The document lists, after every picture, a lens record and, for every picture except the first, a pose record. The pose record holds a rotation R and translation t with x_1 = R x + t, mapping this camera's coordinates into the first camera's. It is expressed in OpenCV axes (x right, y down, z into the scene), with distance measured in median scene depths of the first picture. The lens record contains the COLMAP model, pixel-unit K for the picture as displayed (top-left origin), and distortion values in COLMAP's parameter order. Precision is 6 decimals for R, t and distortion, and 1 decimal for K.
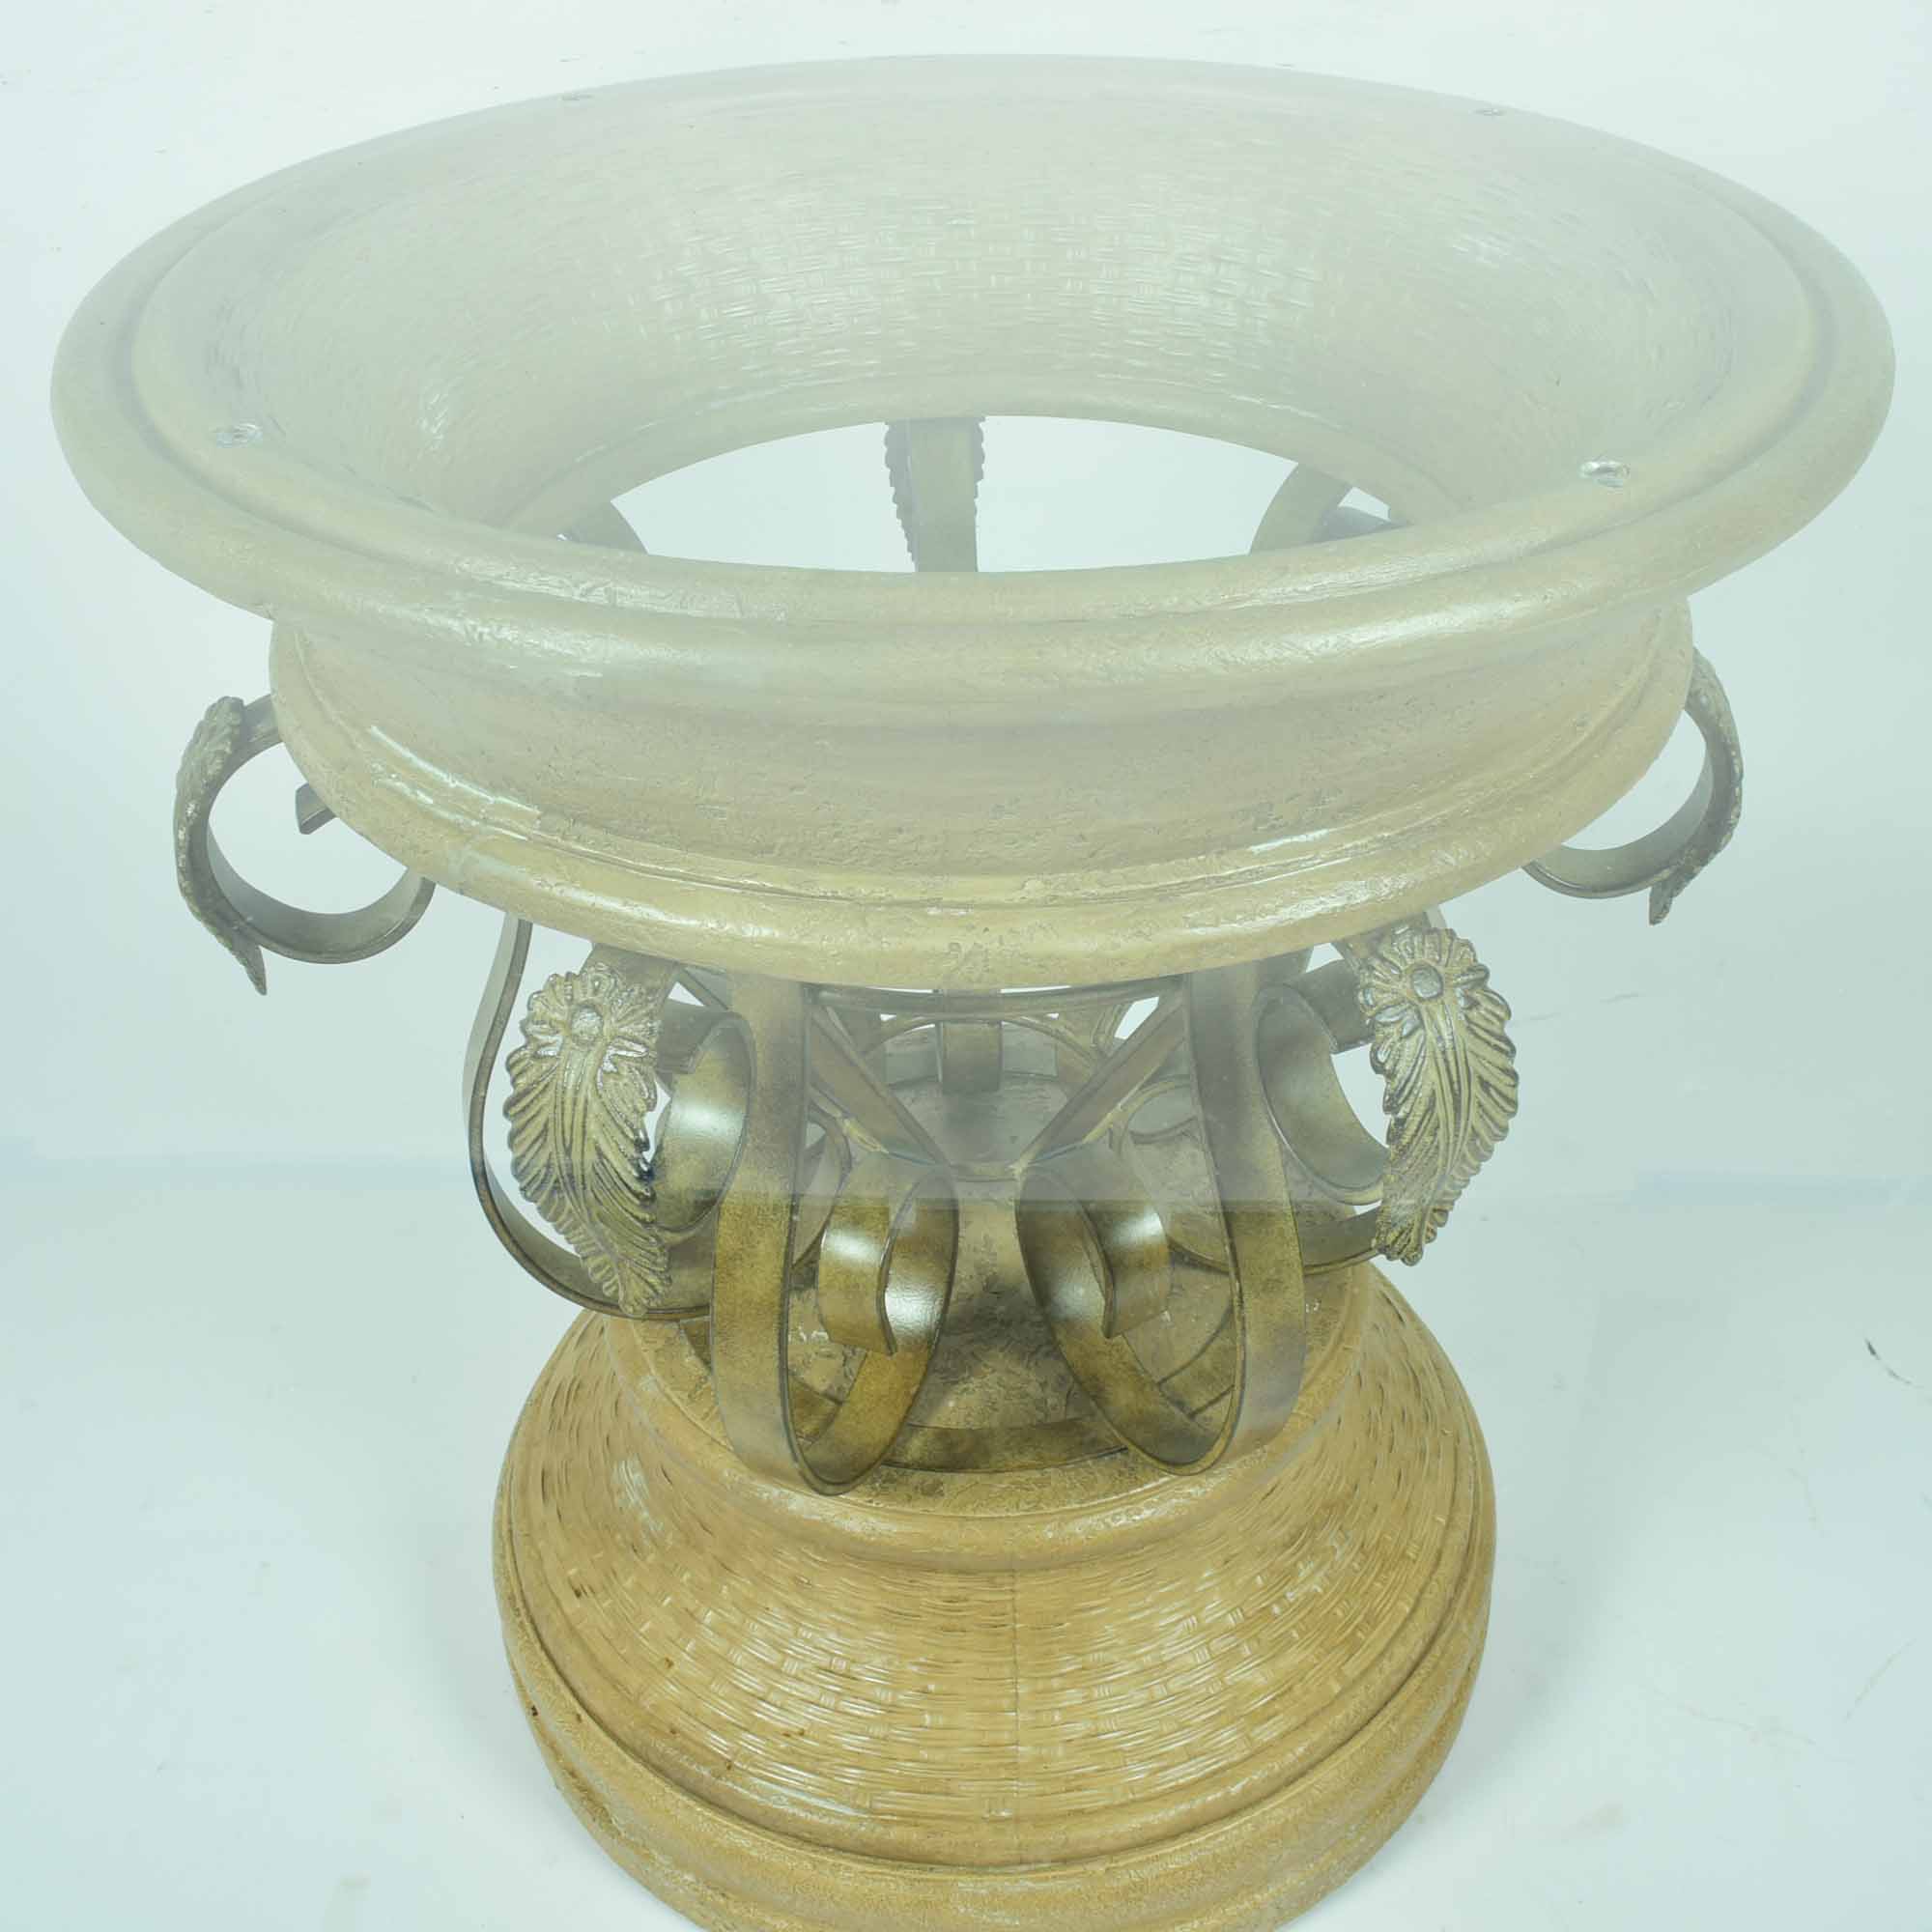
lens RADIAL K [[2221.7, 0, 1044.9], [0, 2221.7, 1006.2], [0, 0, 1]] dist [-0.015464, -0.004204]
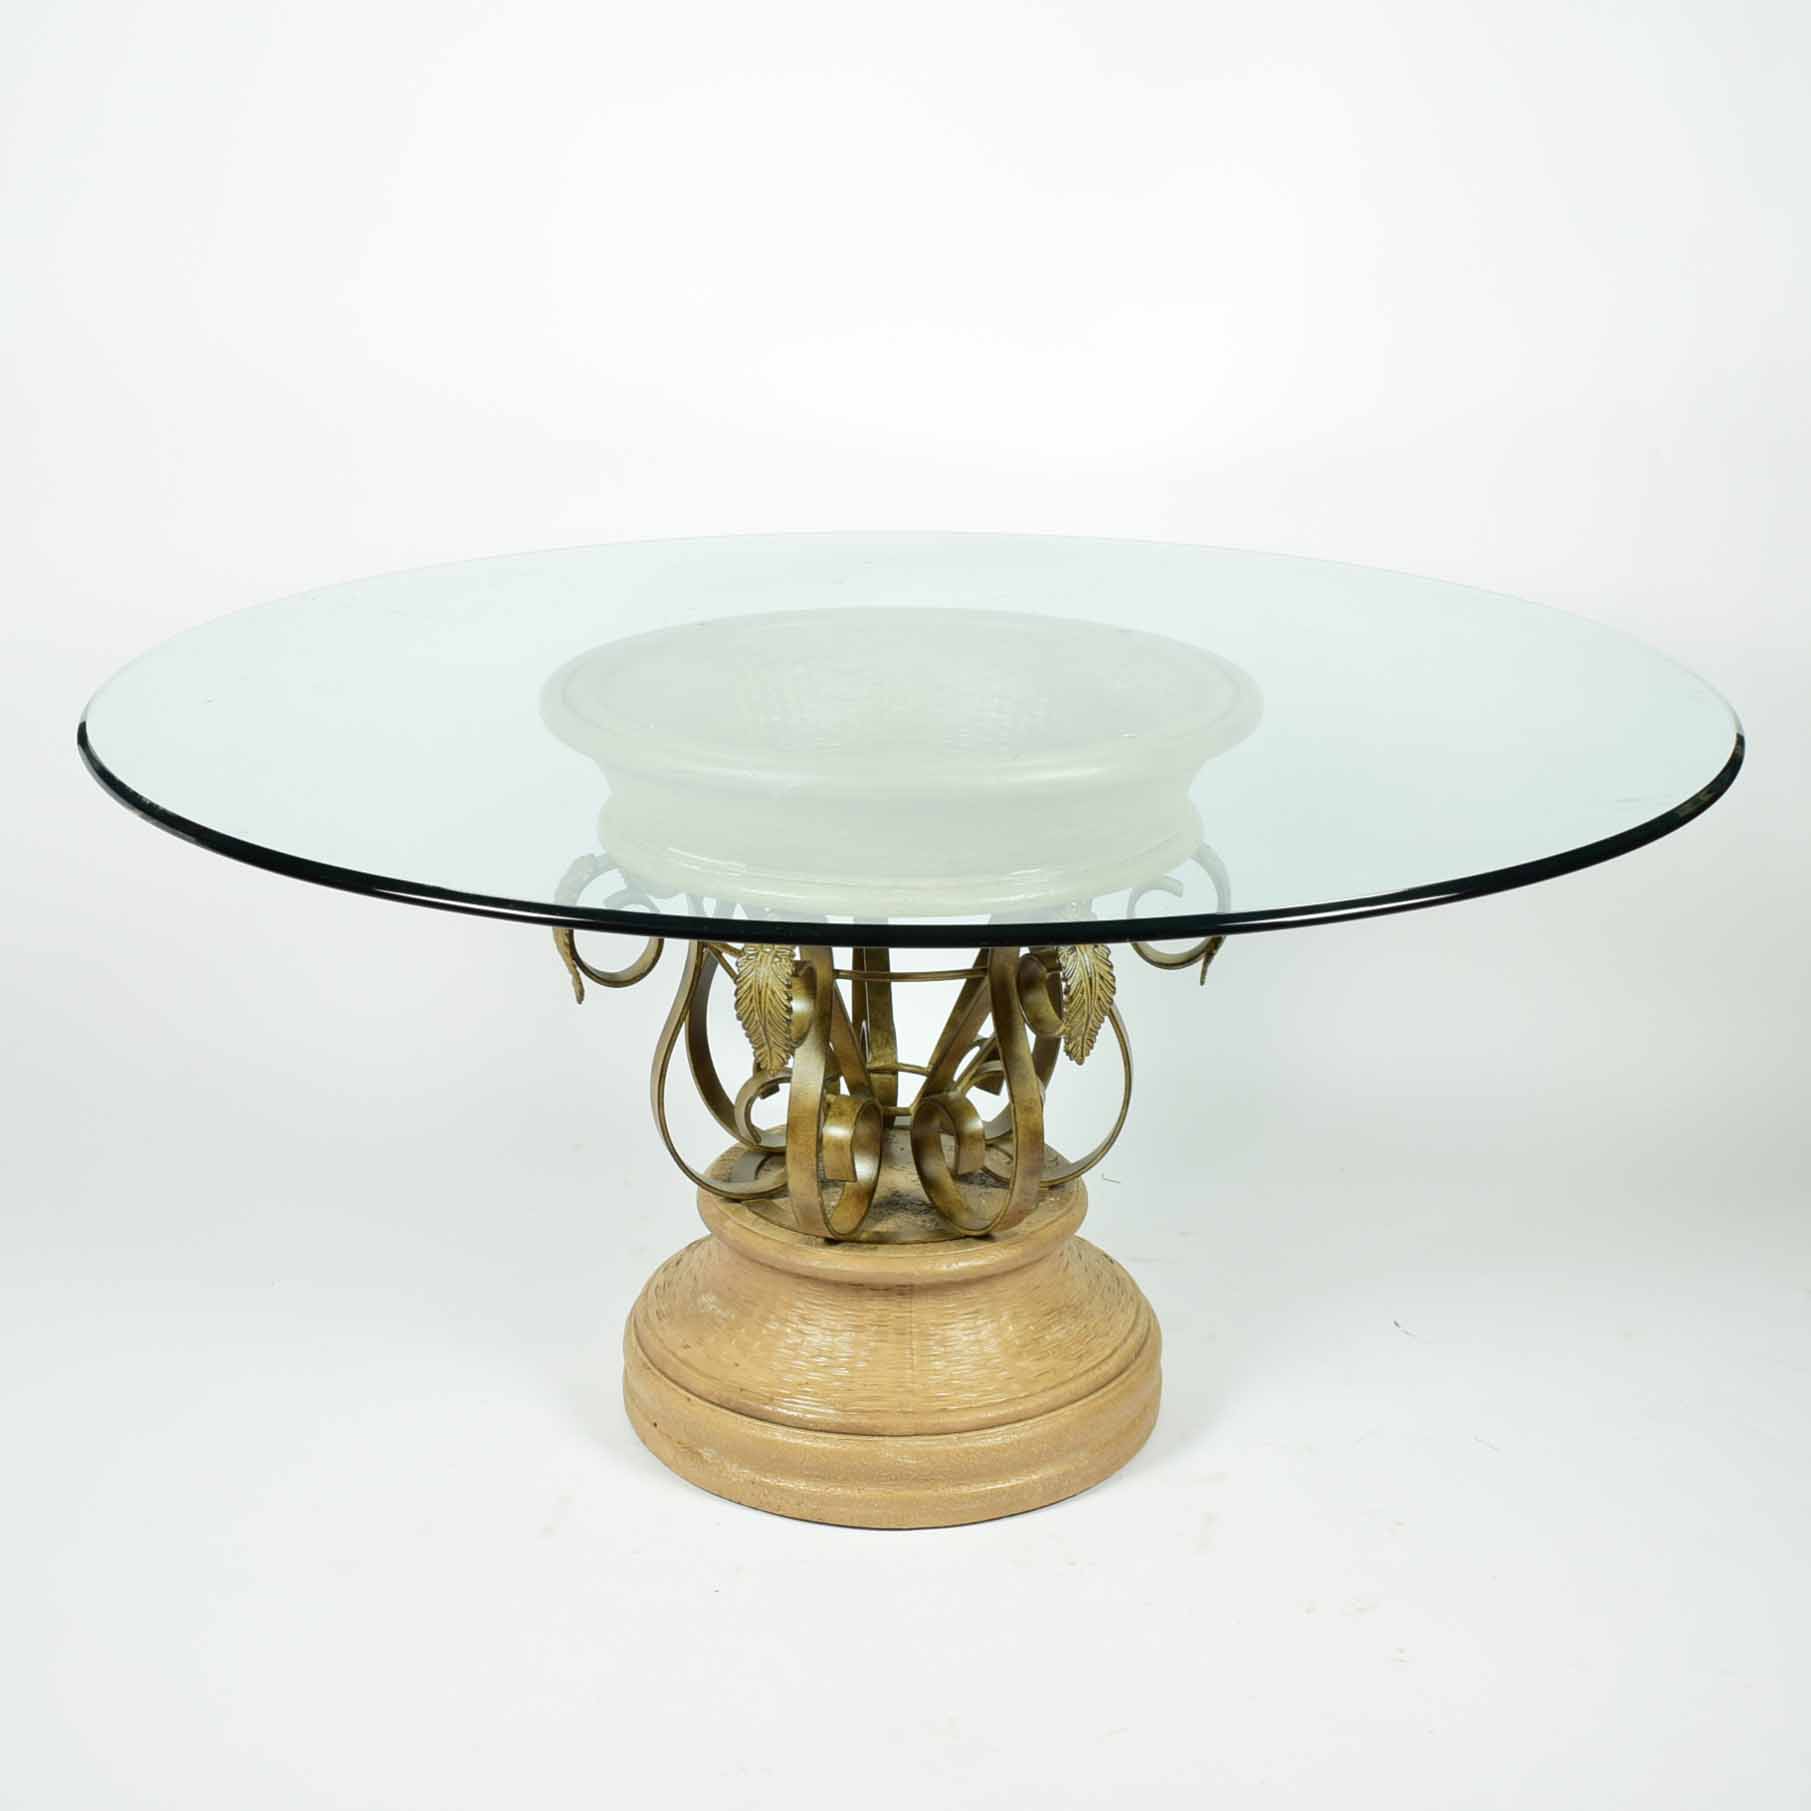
lens RADIAL K [[2737.4, 0, 889.5], [0, 2737.4, 1022.3], [0, 0, 1]] dist [-0.004990, 0.001986]
pose [[0.999787, 0.001513, 0.020560, -0.087497], [0.003892, 0.965527, -0.260273, 0.672686], [-0.020245, 0.260298, 0.965316, -1.533833]]
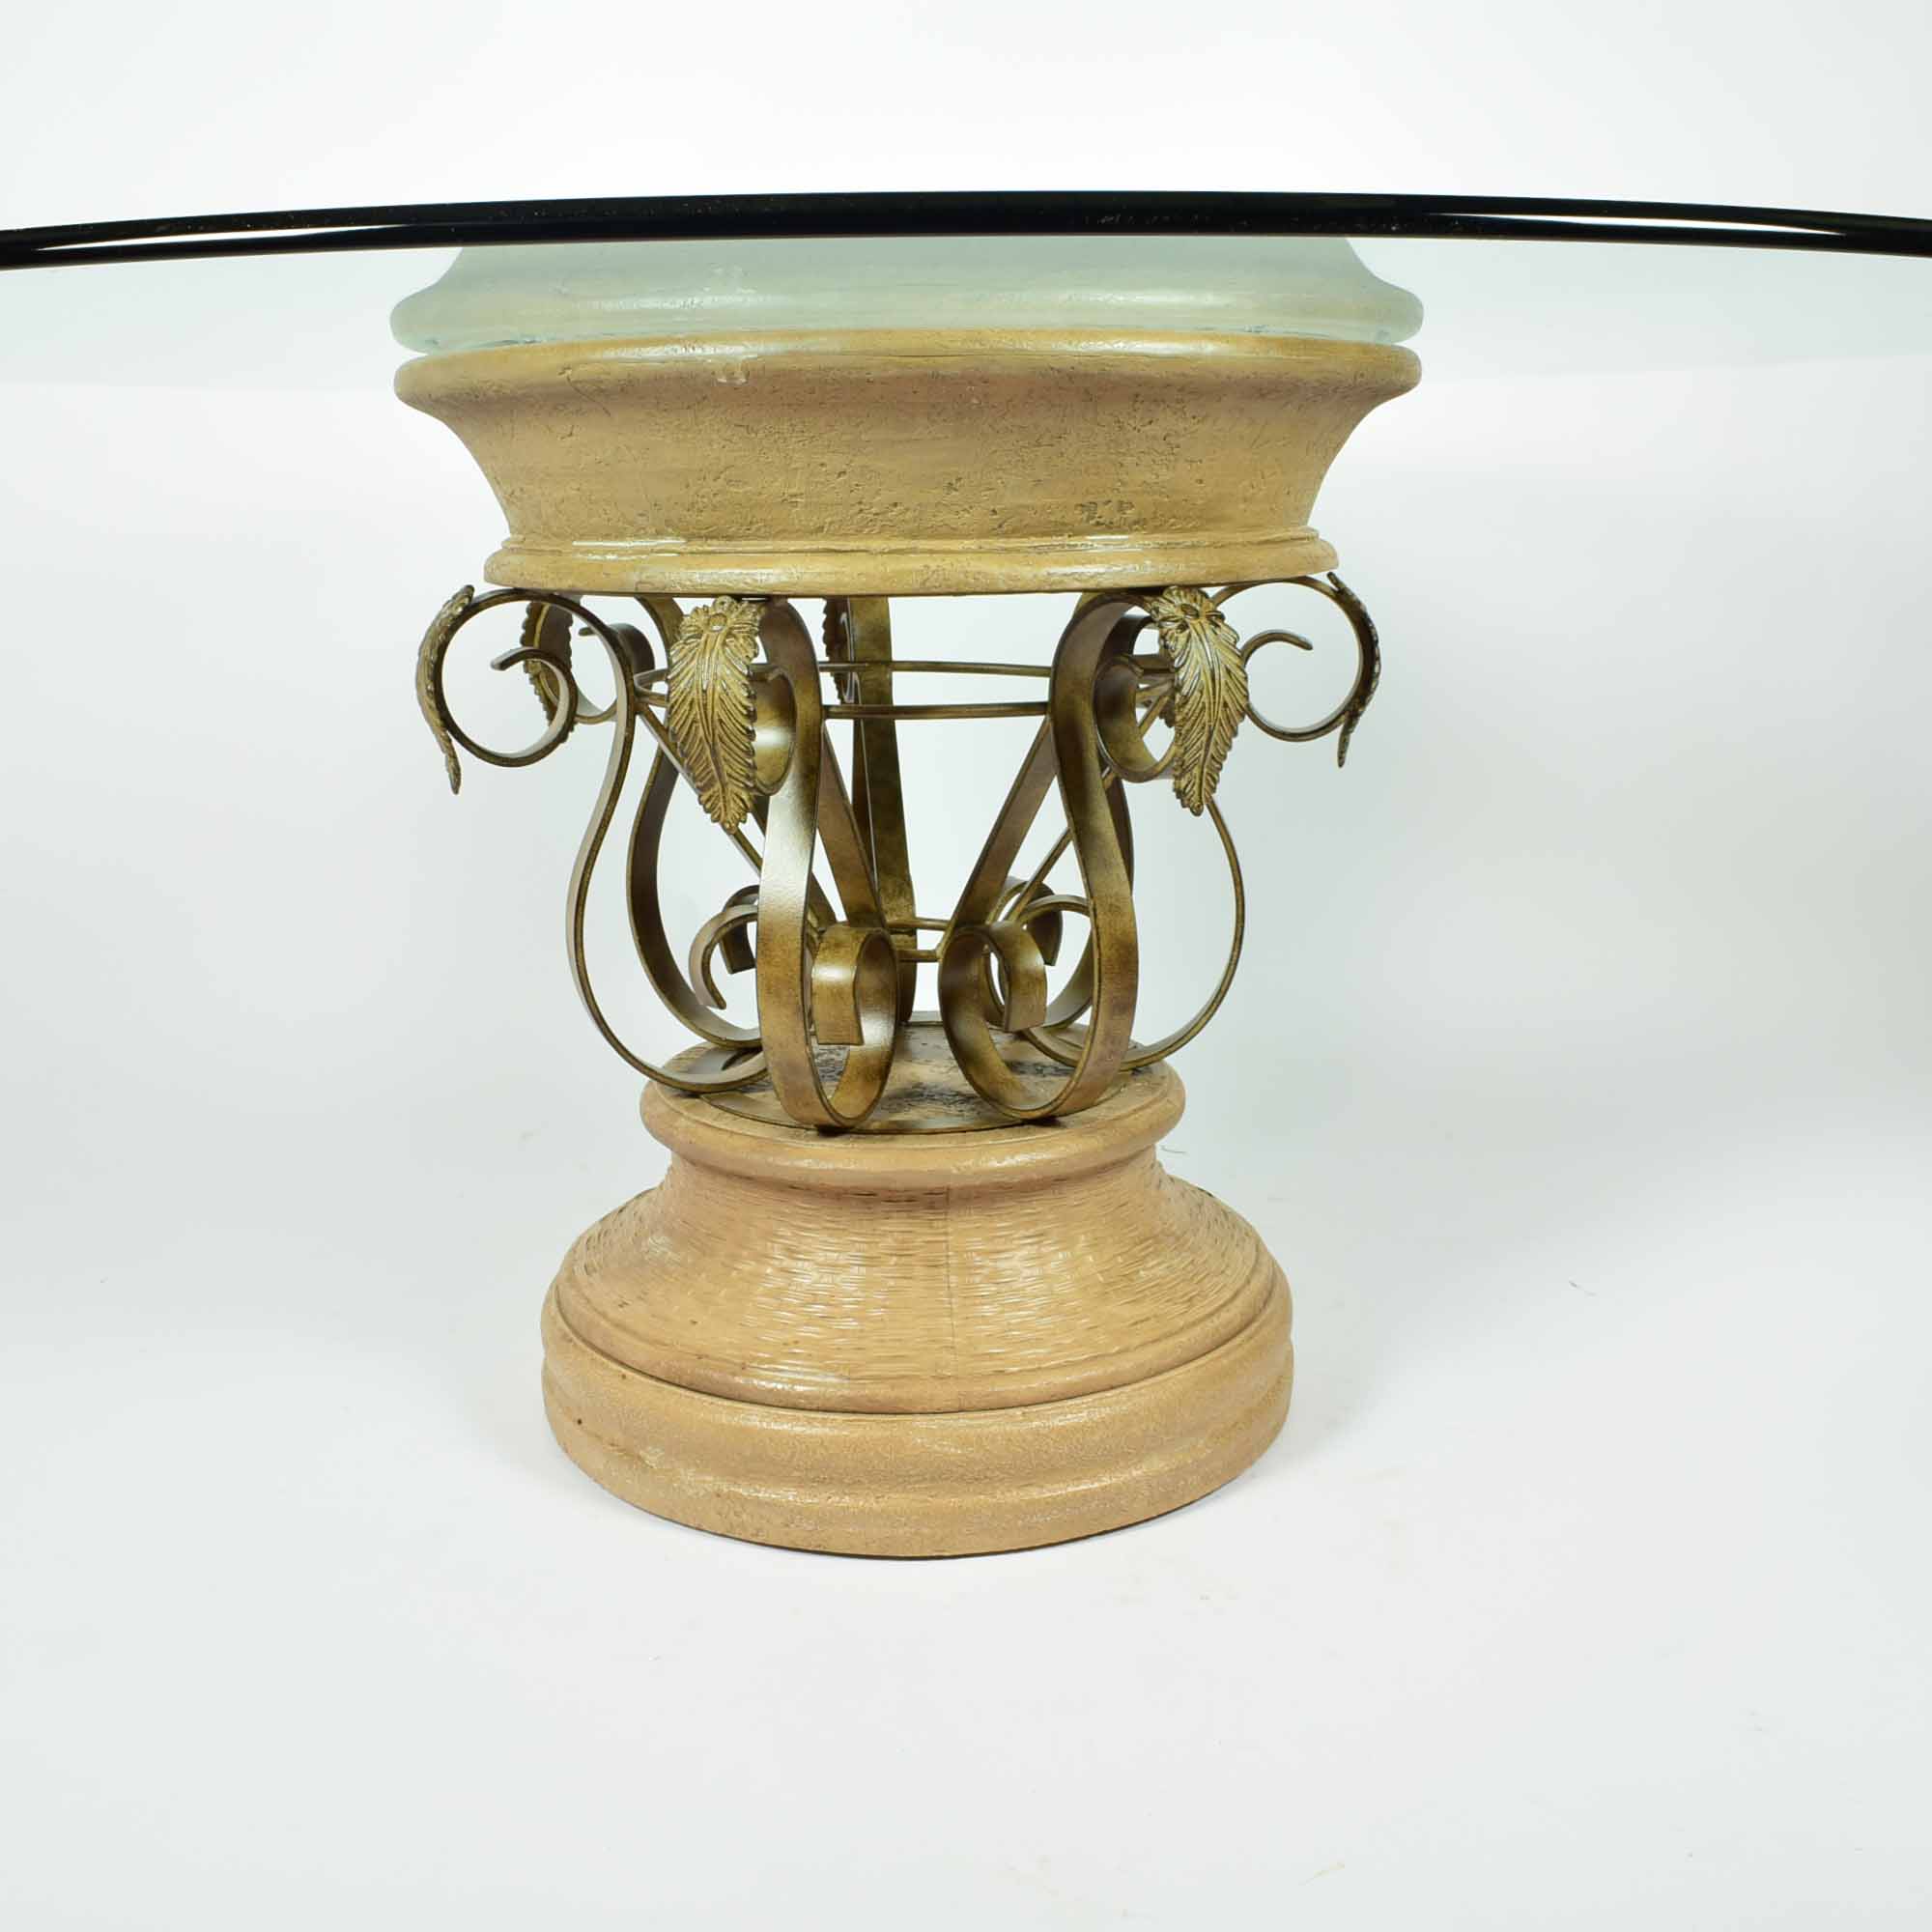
lens RADIAL K [[2192.7, 0, 966.0], [0, 2192.7, 966.0], [0, 0, 1]] dist [-0.009845, 0.003963]
pose [[0.998168, -0.019560, 0.057248, -0.078957], [0.039713, 0.925712, -0.376138, 0.637800], [-0.045638, 0.377723, 0.924793, -0.355336]]
